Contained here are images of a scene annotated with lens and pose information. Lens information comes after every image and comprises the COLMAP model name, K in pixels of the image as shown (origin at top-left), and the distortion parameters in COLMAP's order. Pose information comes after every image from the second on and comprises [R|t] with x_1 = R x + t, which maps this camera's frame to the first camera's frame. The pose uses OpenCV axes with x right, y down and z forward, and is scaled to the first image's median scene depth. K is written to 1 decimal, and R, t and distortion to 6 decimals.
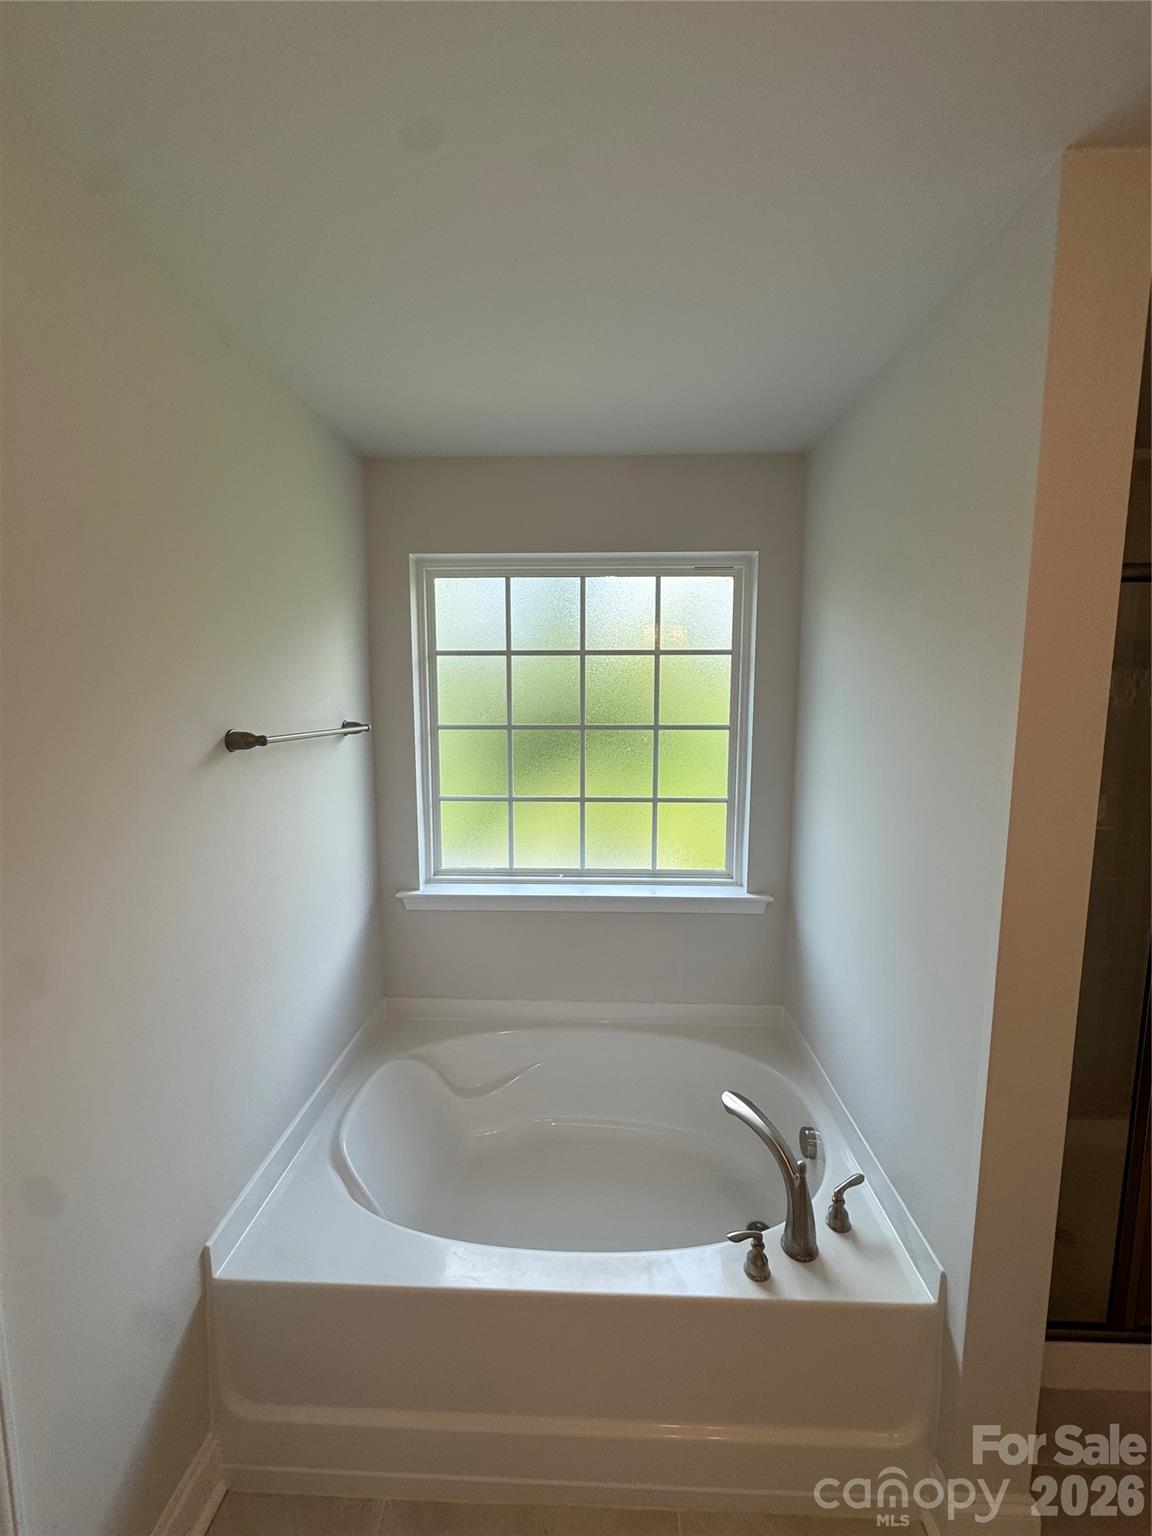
lens RADIAL K [[618.1, 0, 577.1], [0, 618.1, 774.8], [0, 0, 1]] dist [0.001807, -0.000121]
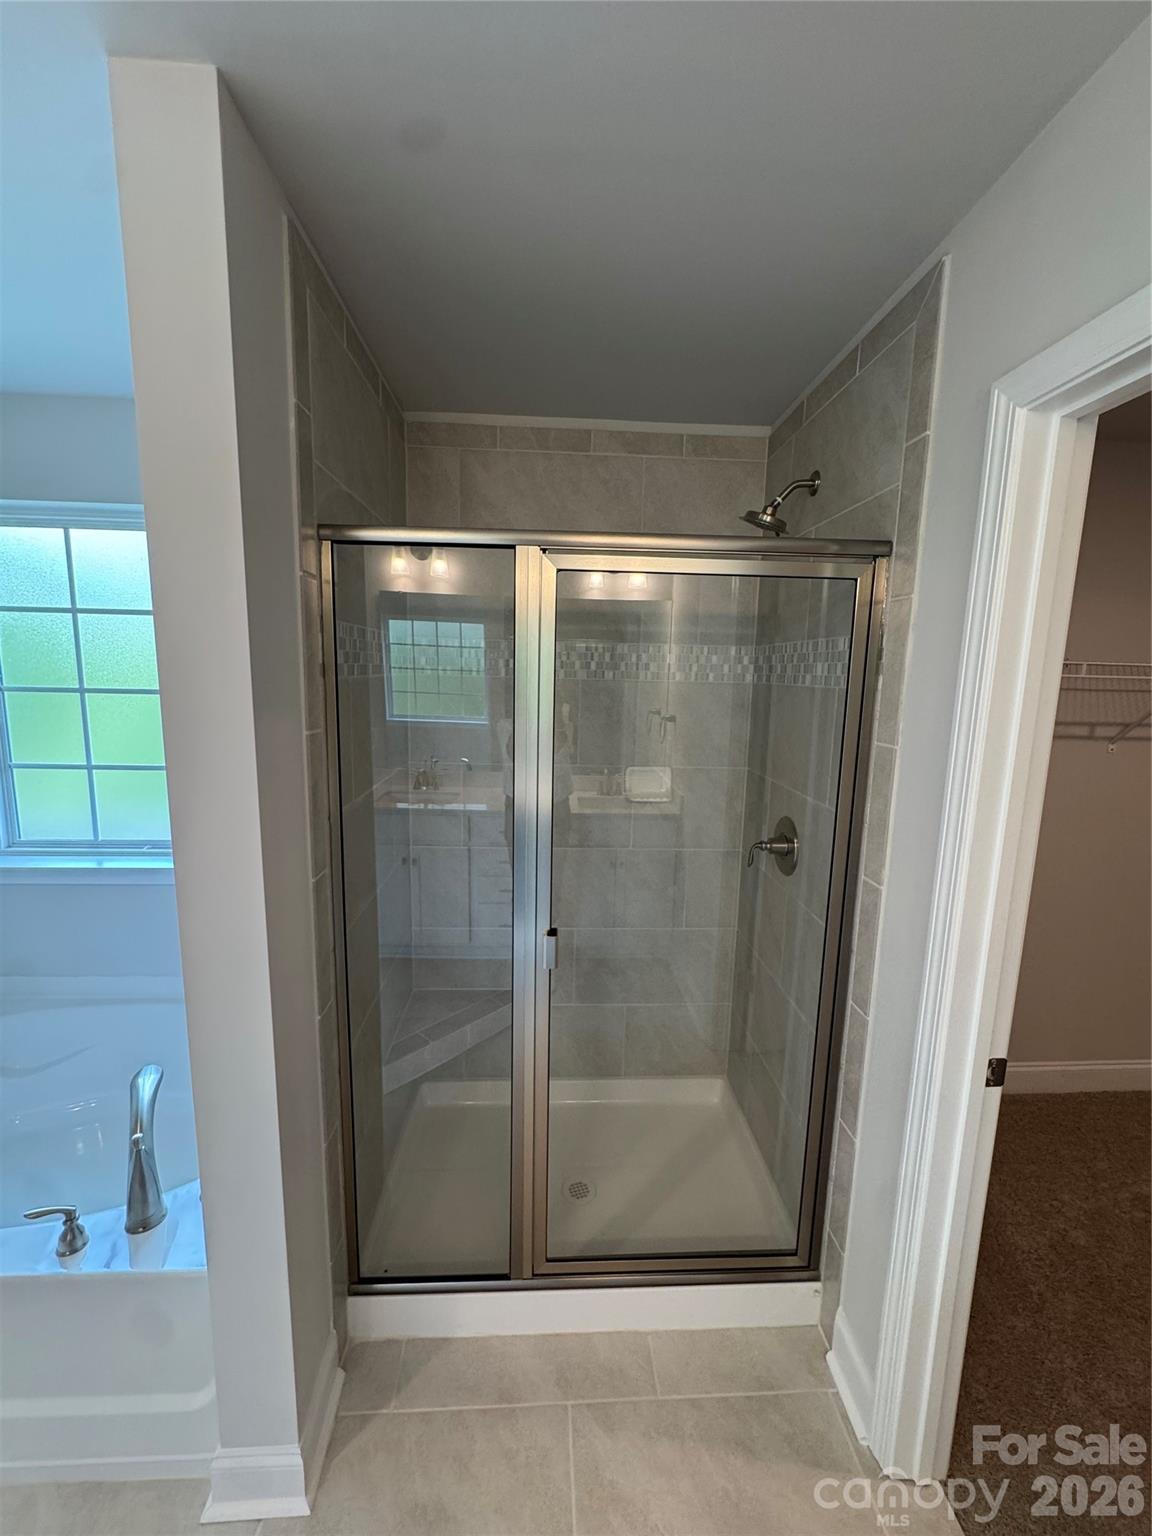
lens RADIAL K [[618.1, 0, 576.4], [0, 618.1, 769.7], [0, 0, 1]] dist [0.001807, -0.000121]
pose [[0.996281, 0.007627, 0.085827, 0.822007], [-0.010769, 0.999286, 0.036203, 0.001941], [-0.085489, -0.036993, 0.995652, -0.010835]]
